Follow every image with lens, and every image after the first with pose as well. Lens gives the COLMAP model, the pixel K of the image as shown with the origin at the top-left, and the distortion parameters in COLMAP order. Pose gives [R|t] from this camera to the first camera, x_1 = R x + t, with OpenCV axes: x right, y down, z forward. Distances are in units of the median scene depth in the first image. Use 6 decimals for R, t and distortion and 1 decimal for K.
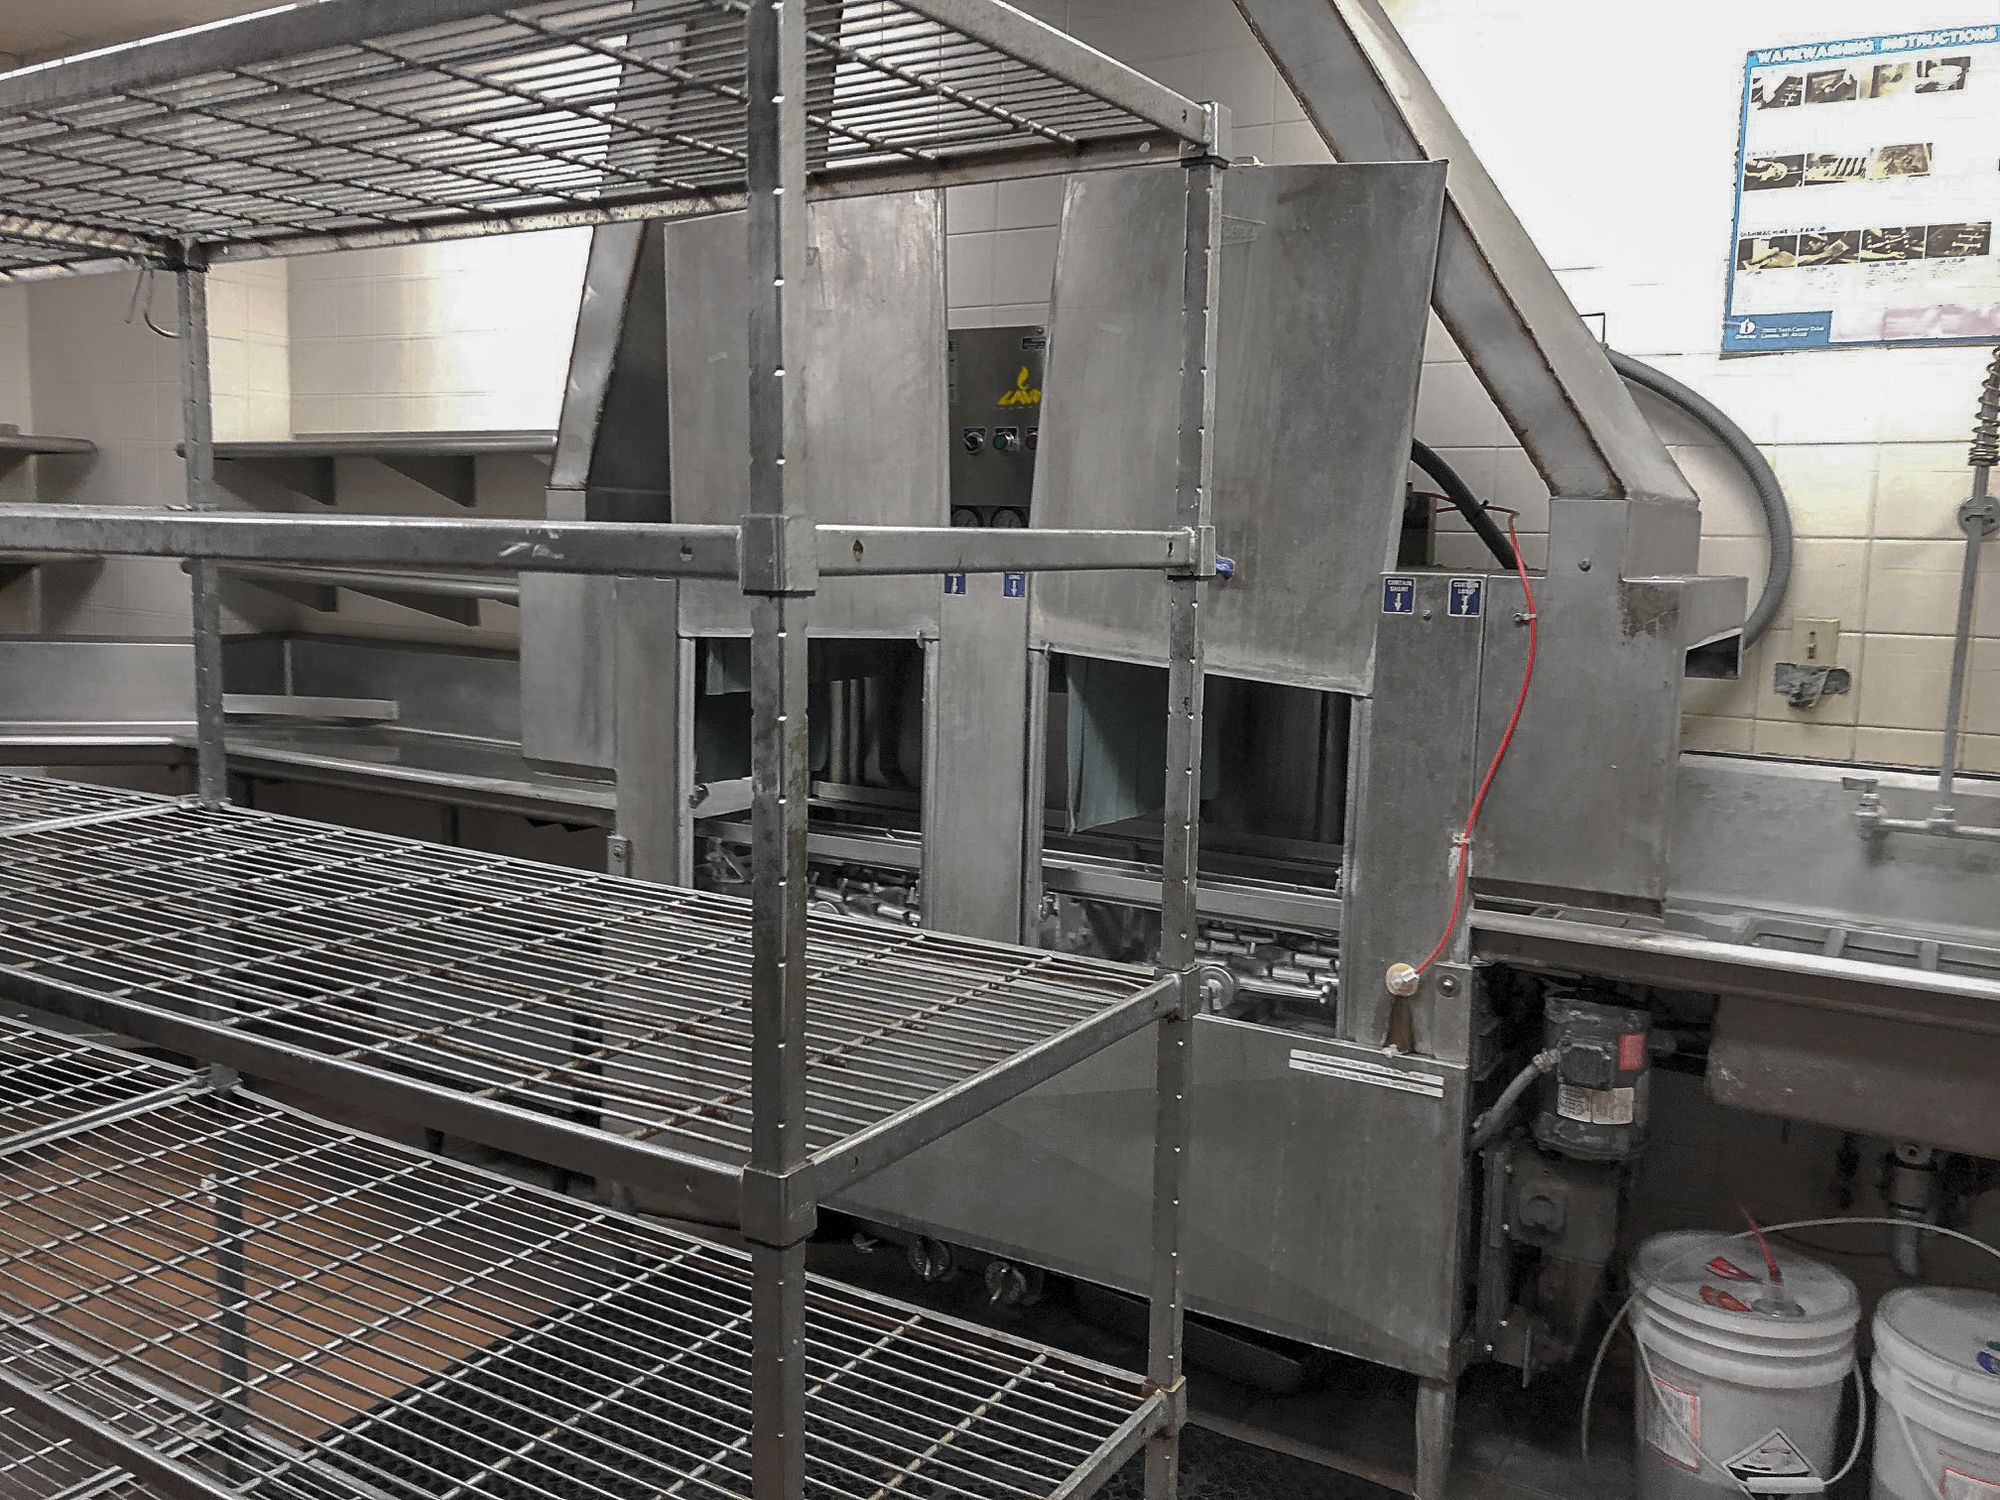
lens RADIAL K [[1636.8, 0, 1007.5], [0, 1636.8, 761.9], [0, 0, 1]] dist [0.031043, -0.003842]
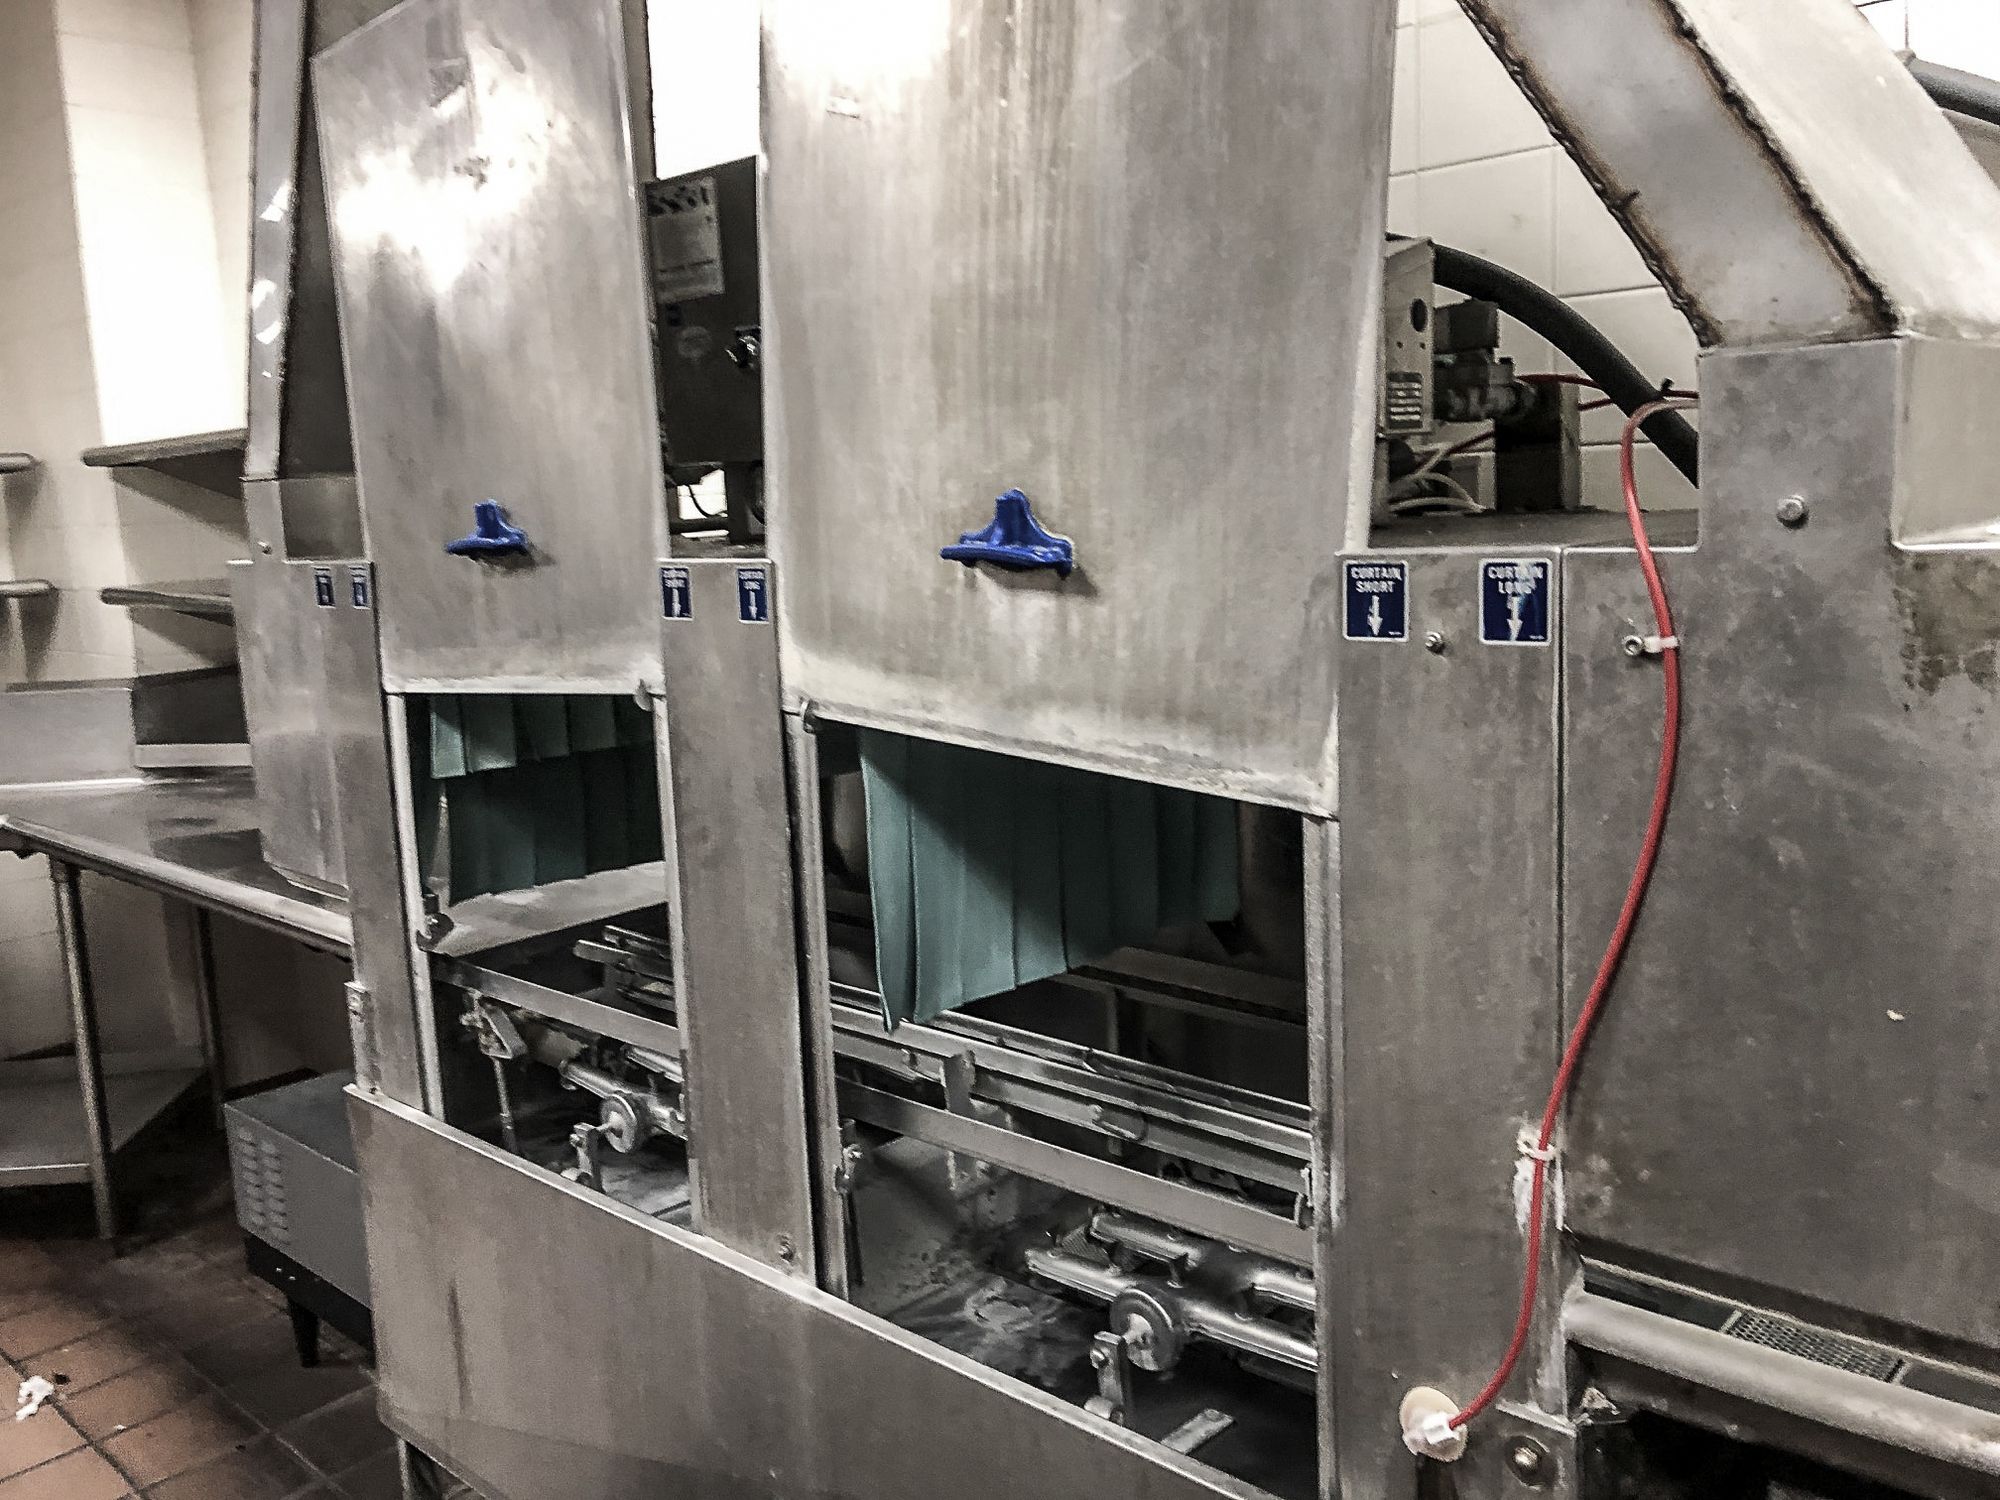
lens RADIAL K [[1636.8, 0, 987.0], [0, 1636.8, 738.2], [0, 0, 1]] dist [0.031043, -0.003842]
pose [[0.974703, -0.035939, -0.220597, 0.231428], [0.039412, 0.999158, 0.011363, -0.072536], [0.220003, -0.019770, 0.975299, 0.530429]]
